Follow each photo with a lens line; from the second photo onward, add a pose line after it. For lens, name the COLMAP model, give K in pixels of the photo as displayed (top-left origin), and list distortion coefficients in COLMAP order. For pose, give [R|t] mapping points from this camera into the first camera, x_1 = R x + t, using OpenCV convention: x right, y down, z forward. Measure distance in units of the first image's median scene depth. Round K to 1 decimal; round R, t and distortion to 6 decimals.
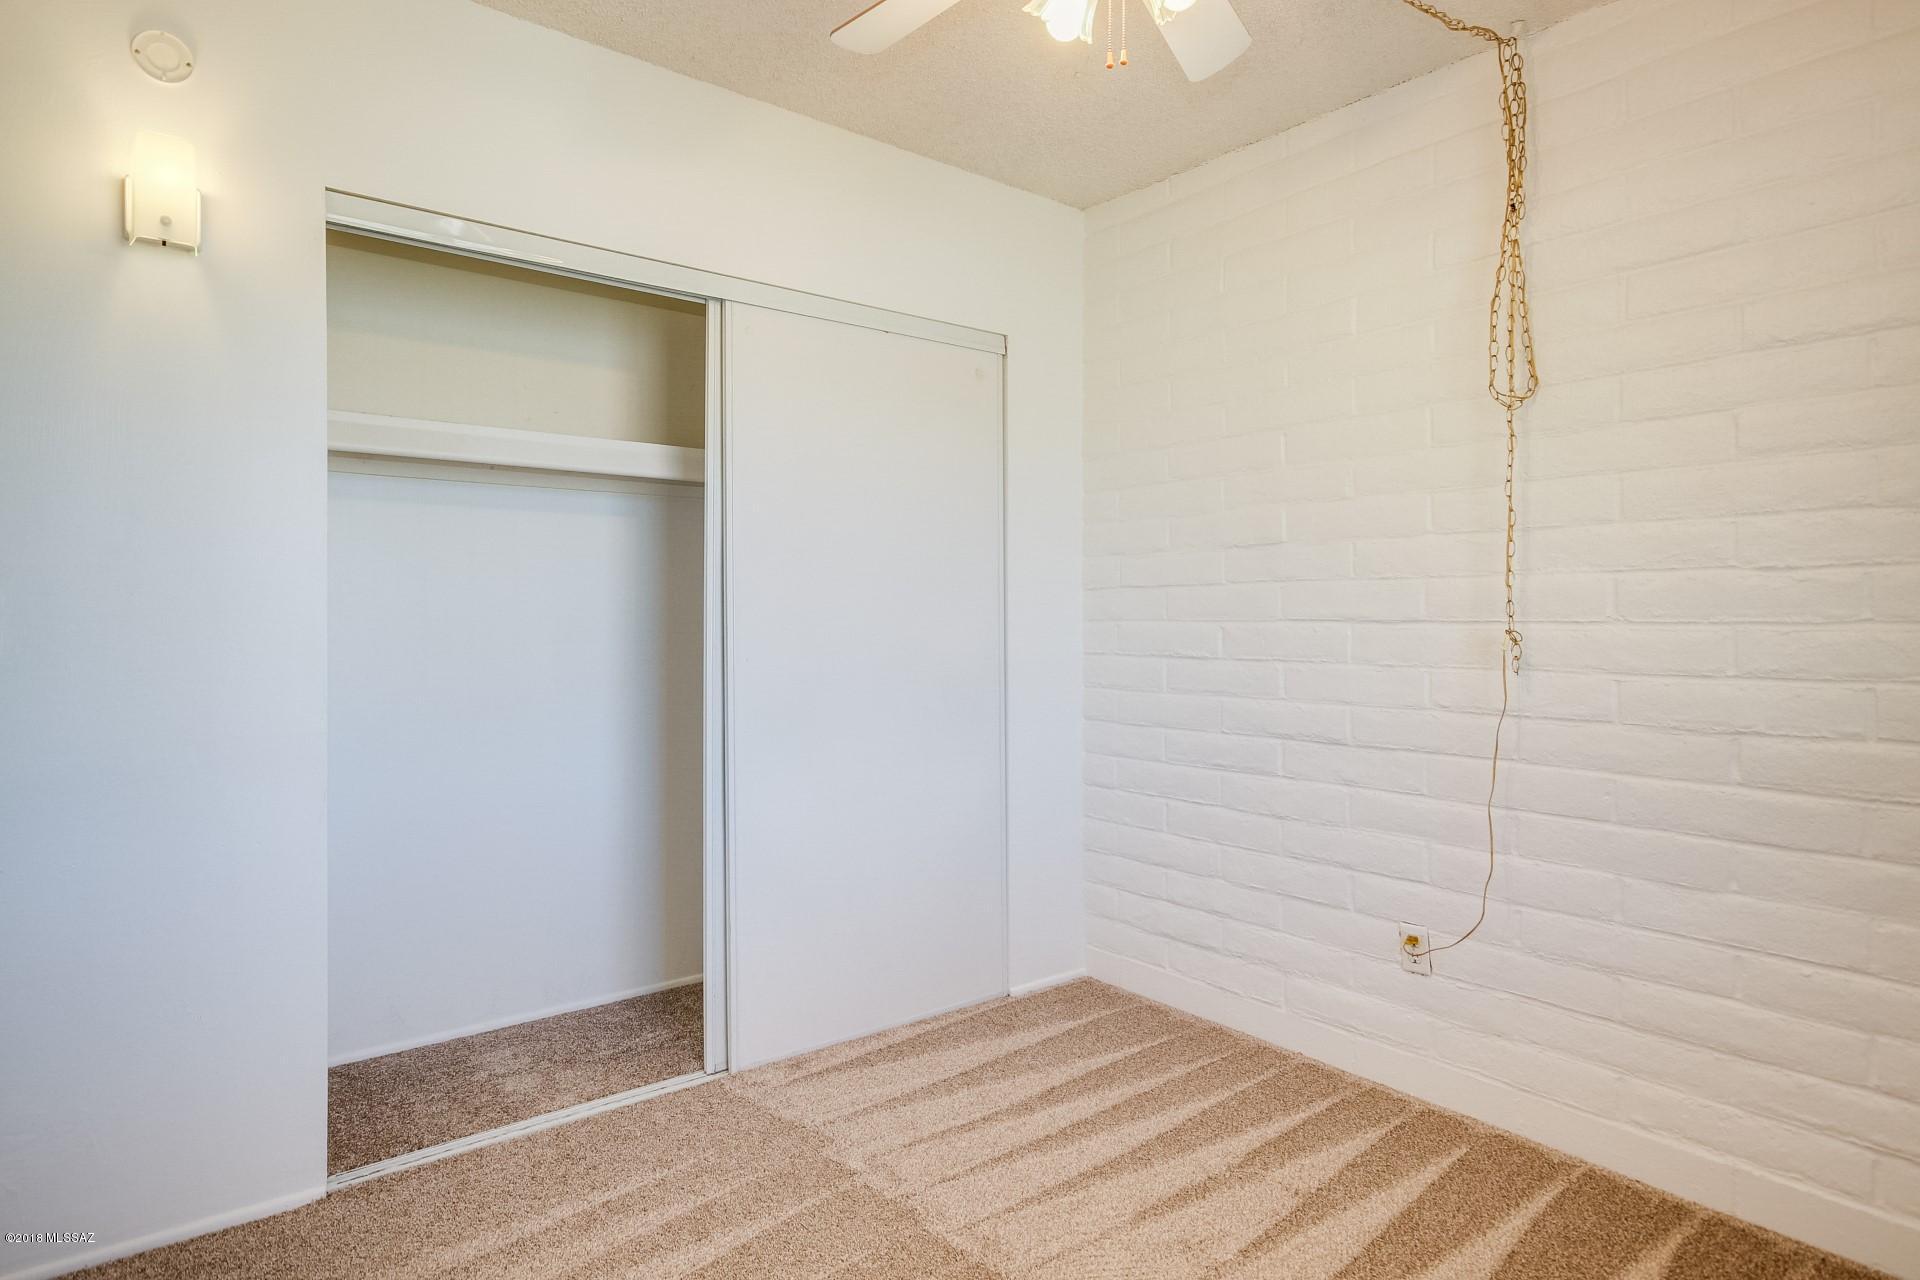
lens RADIAL K [[1065.3, 0, 952.6], [0, 1065.3, 629.8], [0, 0, 1]] dist [0.027293, -0.001201]
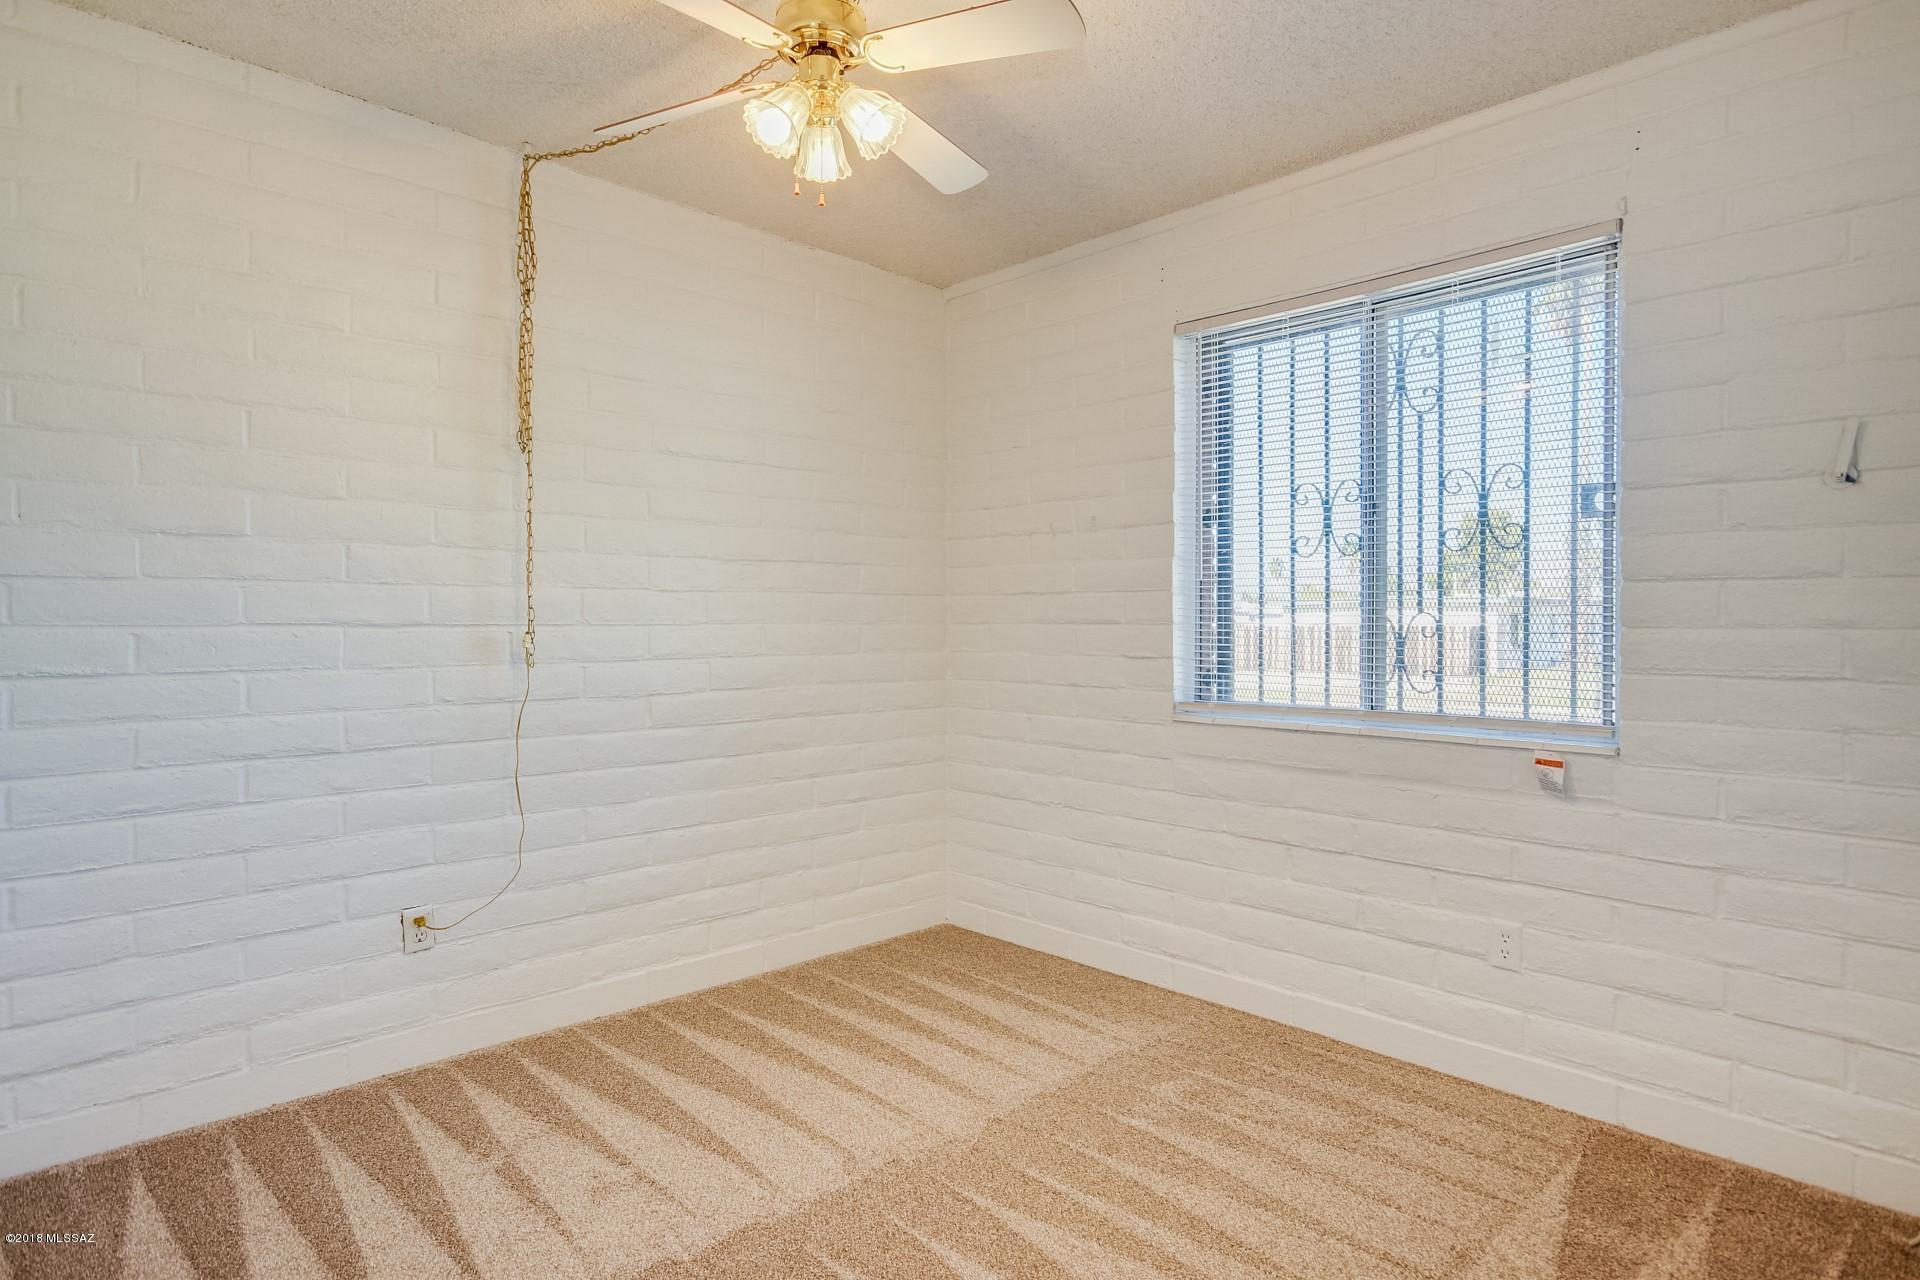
lens RADIAL K [[1065.3, 0, 966.4], [0, 1065.3, 635.8], [0, 0, 1]] dist [0.027293, -0.001201]
pose [[-0.082963, -0.014025, 0.996454, -0.672133], [0.011605, 0.999820, 0.015039, -0.006743], [-0.996485, 0.012812, -0.082786, 0.526877]]
